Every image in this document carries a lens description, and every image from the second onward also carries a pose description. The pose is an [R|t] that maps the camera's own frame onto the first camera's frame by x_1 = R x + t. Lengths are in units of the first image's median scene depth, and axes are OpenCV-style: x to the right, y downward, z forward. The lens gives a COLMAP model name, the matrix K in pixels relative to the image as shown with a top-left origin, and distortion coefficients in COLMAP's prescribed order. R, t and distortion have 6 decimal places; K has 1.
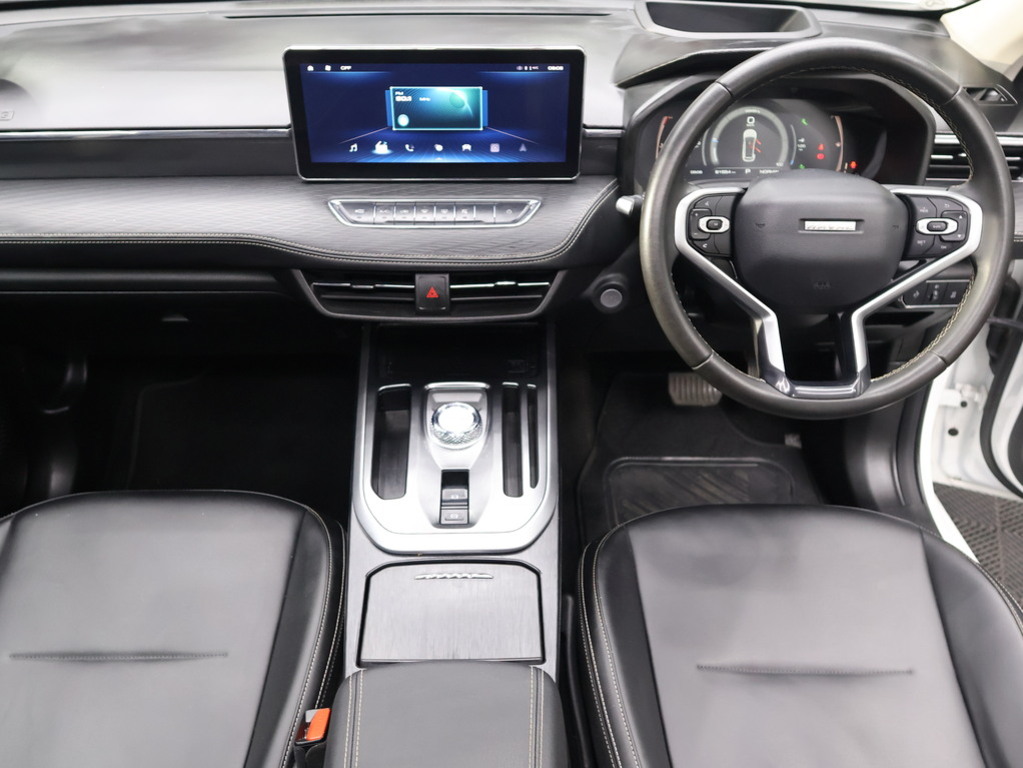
lens RADIAL K [[859.5, 0, 514.9], [0, 859.5, 383.5], [0, 0, 1]] dist [0.009334, -0.019582]
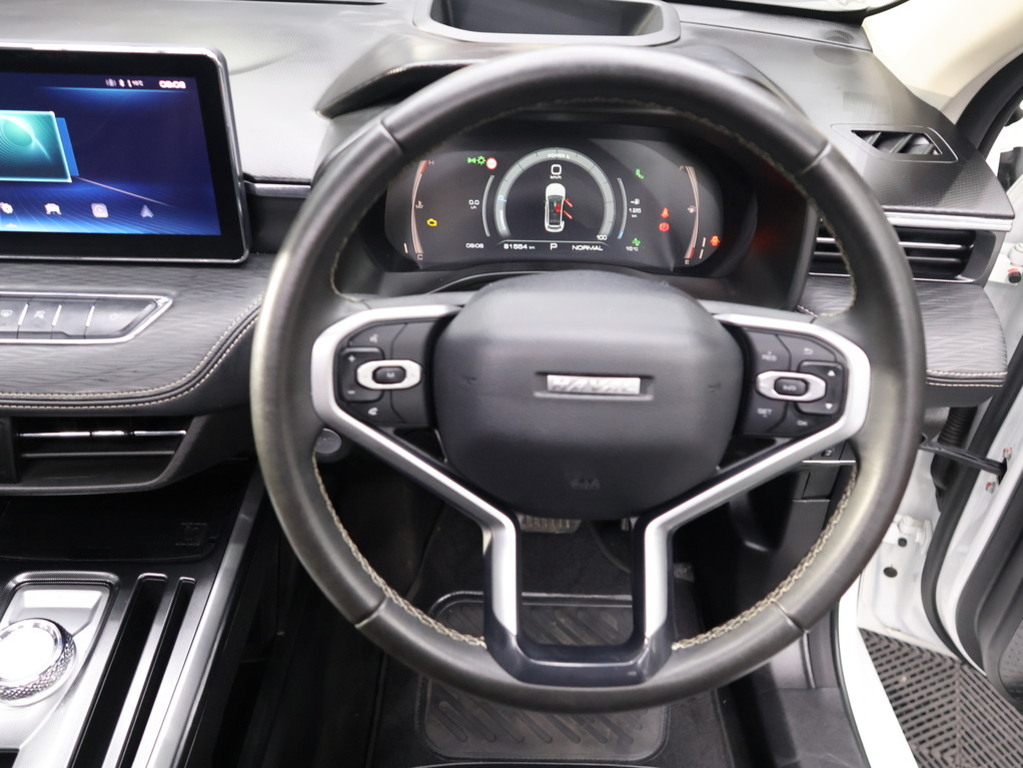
lens RADIAL K [[859.5, 0, 510.5], [0, 859.5, 383.8], [0, 0, 1]] dist [0.009334, -0.019582]
pose [[0.999607, 0.028012, 0.000543, 0.275106], [-0.028011, 0.999606, -0.001935, -0.159598], [-0.000597, 0.001919, 0.999998, 0.392411]]
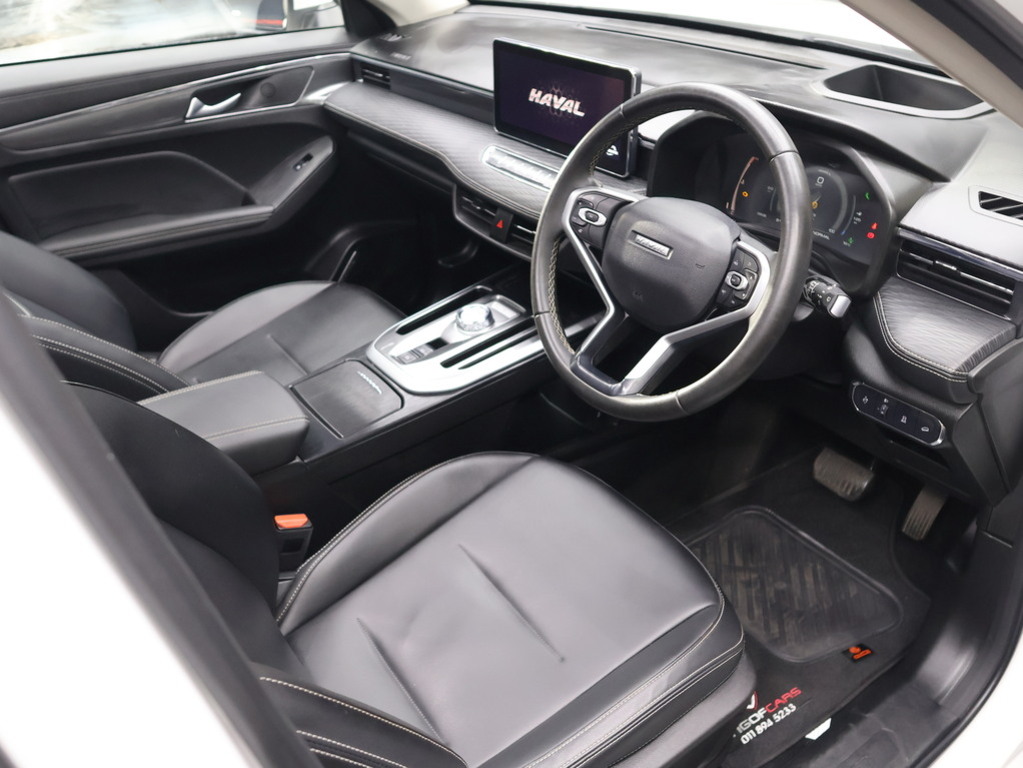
lens RADIAL K [[859.5, 0, 514.4], [0, 859.5, 384.4], [0, 0, 1]] dist [0.009334, -0.019582]
pose [[0.566599, 0.415006, -0.711854, 1.000366], [-0.450261, 0.879458, 0.154334, -0.102072], [0.690095, 0.233075, 0.685161, 0.135312]]
